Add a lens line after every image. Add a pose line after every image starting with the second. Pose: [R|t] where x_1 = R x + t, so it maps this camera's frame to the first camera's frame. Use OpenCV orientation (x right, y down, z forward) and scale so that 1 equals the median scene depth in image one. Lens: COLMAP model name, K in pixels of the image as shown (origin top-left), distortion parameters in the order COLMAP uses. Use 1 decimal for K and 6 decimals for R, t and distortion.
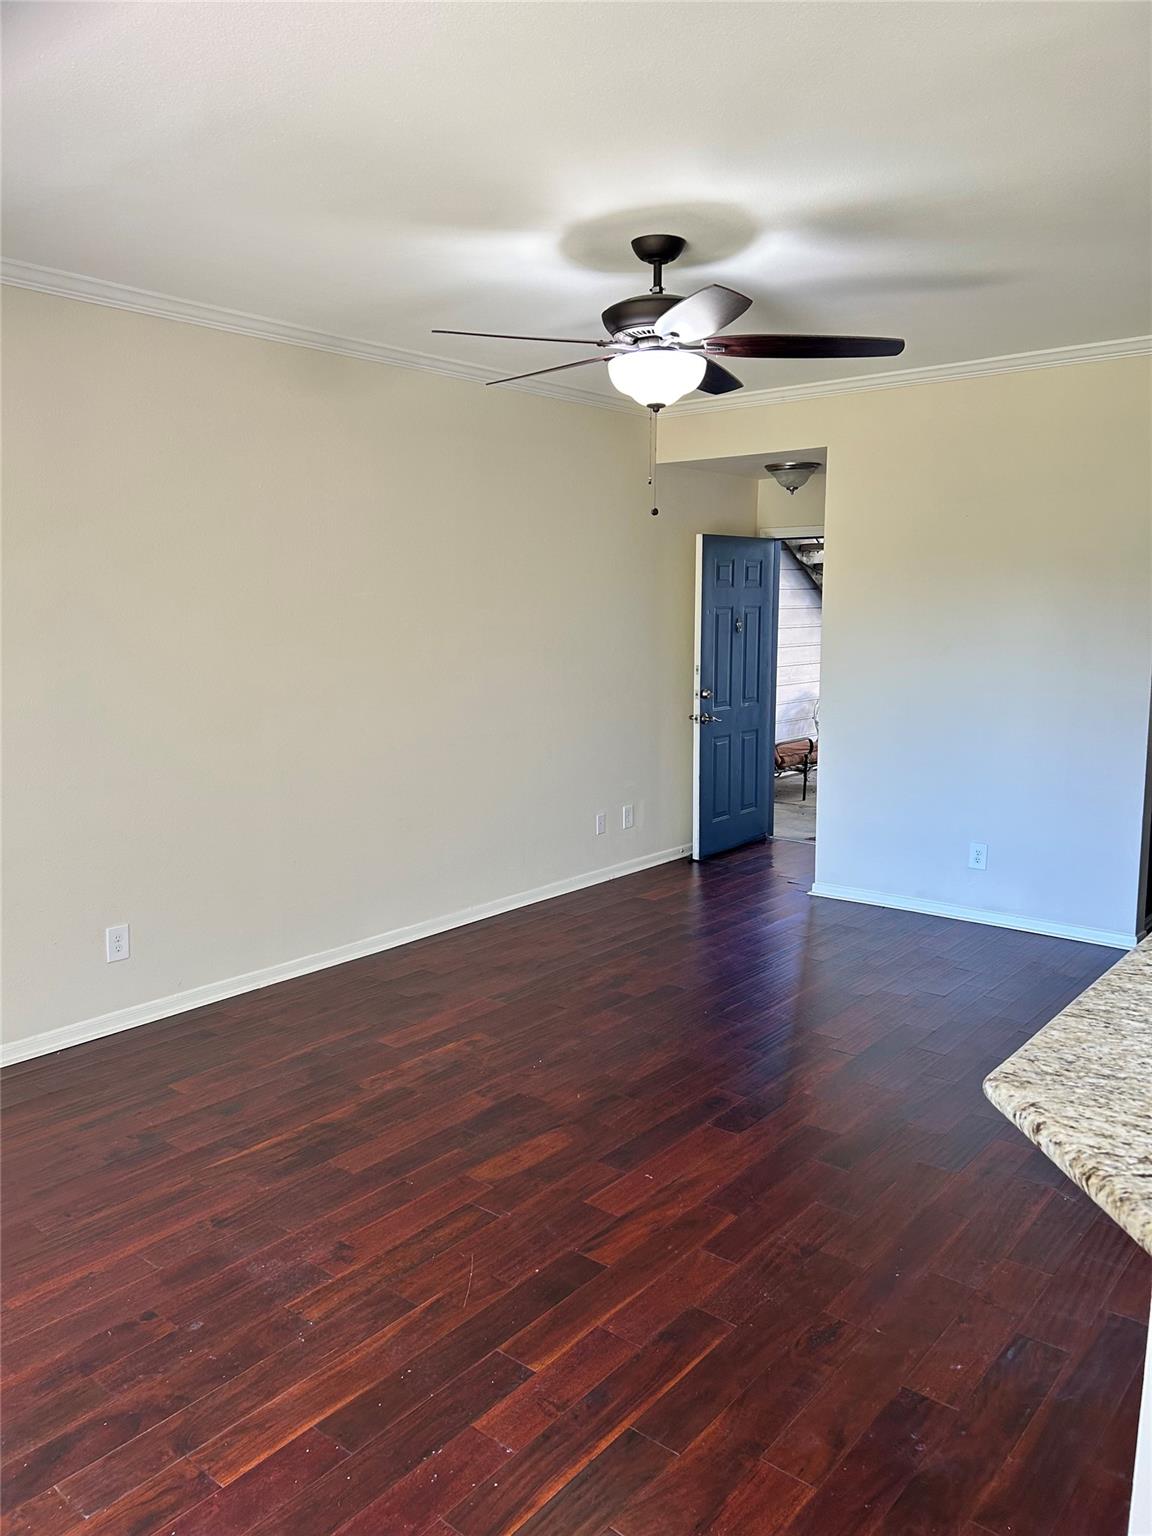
lens RADIAL K [[1149.6, 0, 576.0], [0, 1149.6, 768.0], [0, 0, 1]] dist [0.008537, 0.002356]
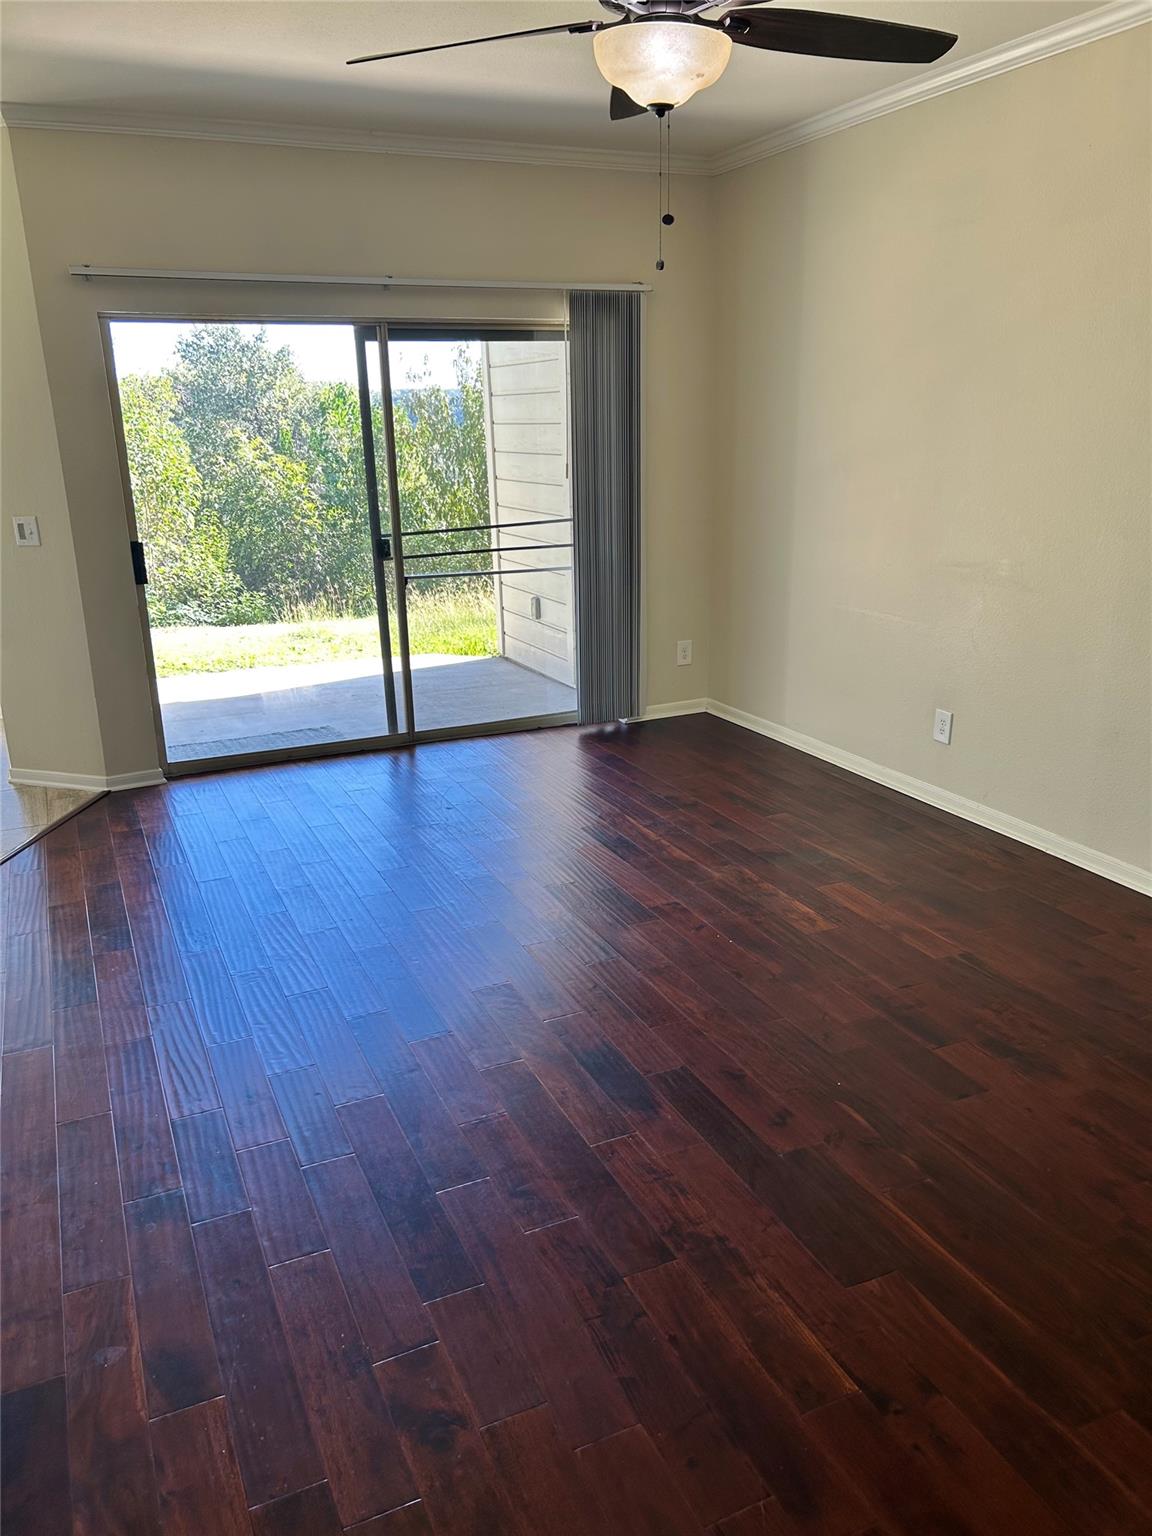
lens RADIAL K [[1149.6, 0, 576.0], [0, 1149.6, 768.0], [0, 0, 1]] dist [0.008537, 0.002356]
pose [[-0.446625, 0.269234, -0.853252, 0.708260], [-0.112065, 0.929308, 0.351892, -0.155379], [0.887675, 0.252783, -0.384881, 1.170828]]
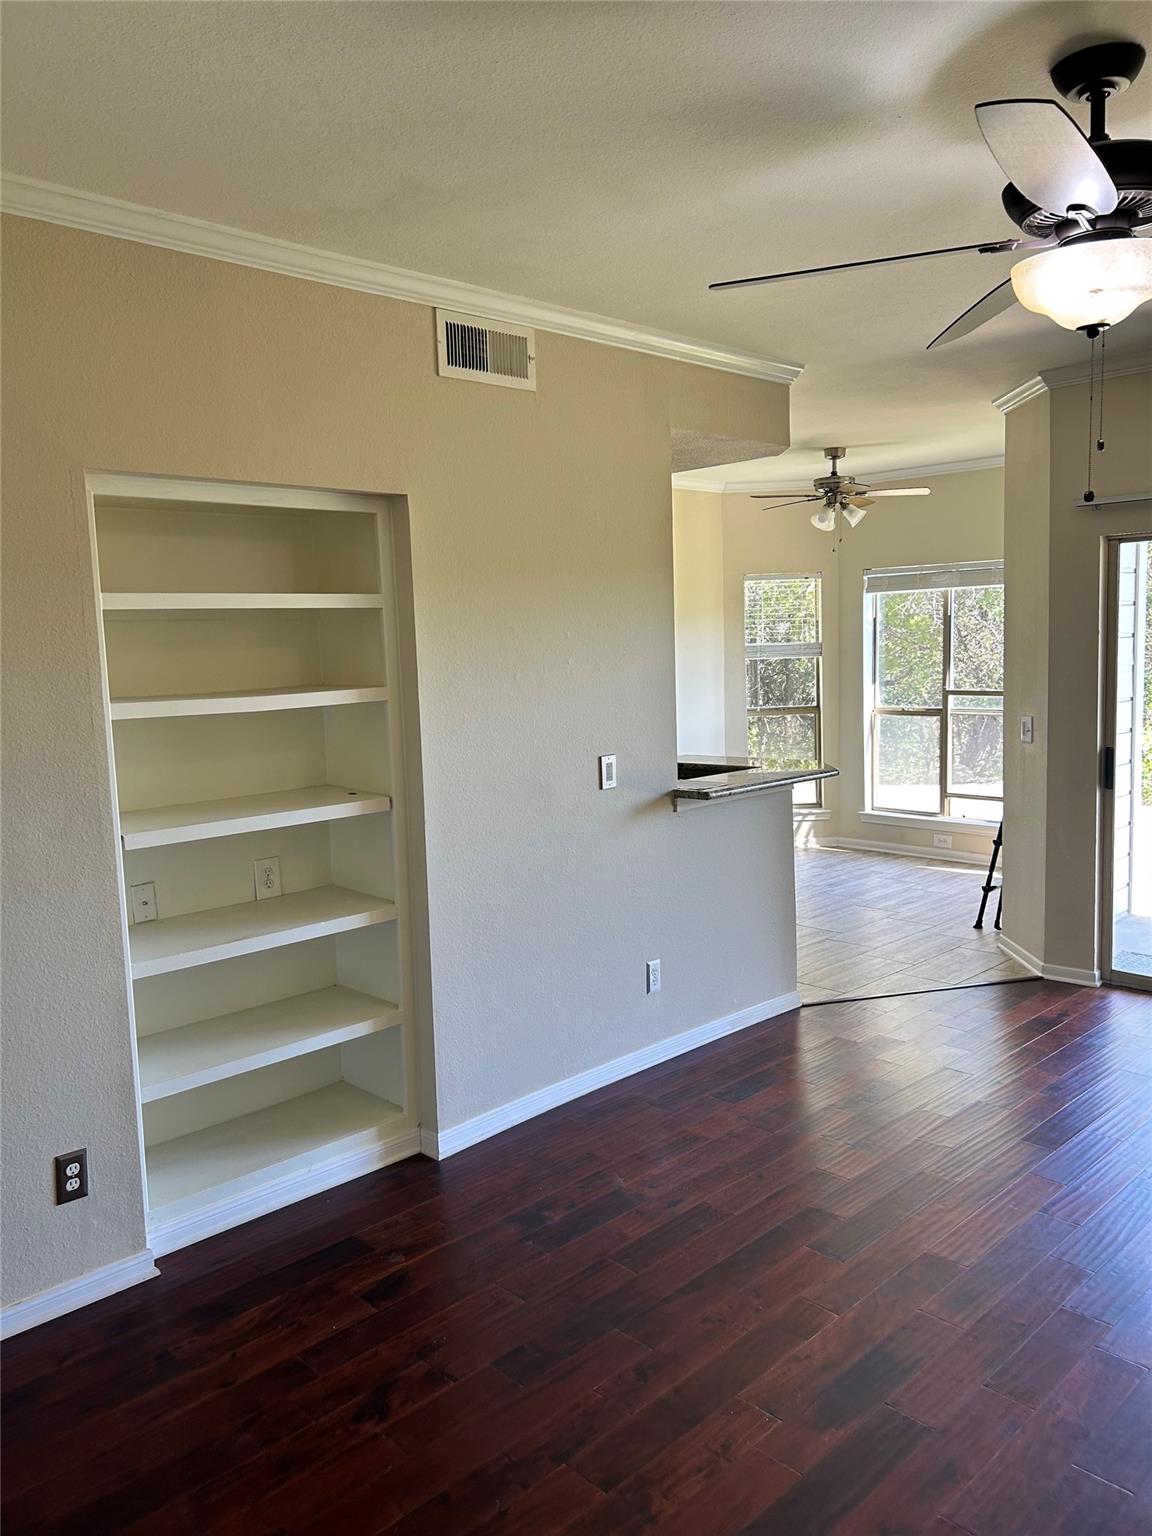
lens RADIAL K [[1149.6, 0, 576.0], [0, 1149.6, 768.0], [0, 0, 1]] dist [0.008537, 0.002356]
pose [[-0.992146, 0.021178, 0.123278, 0.233711], [0.052470, 0.965123, 0.256484, -0.225802], [-0.113547, 0.260938, -0.958655, 1.493054]]
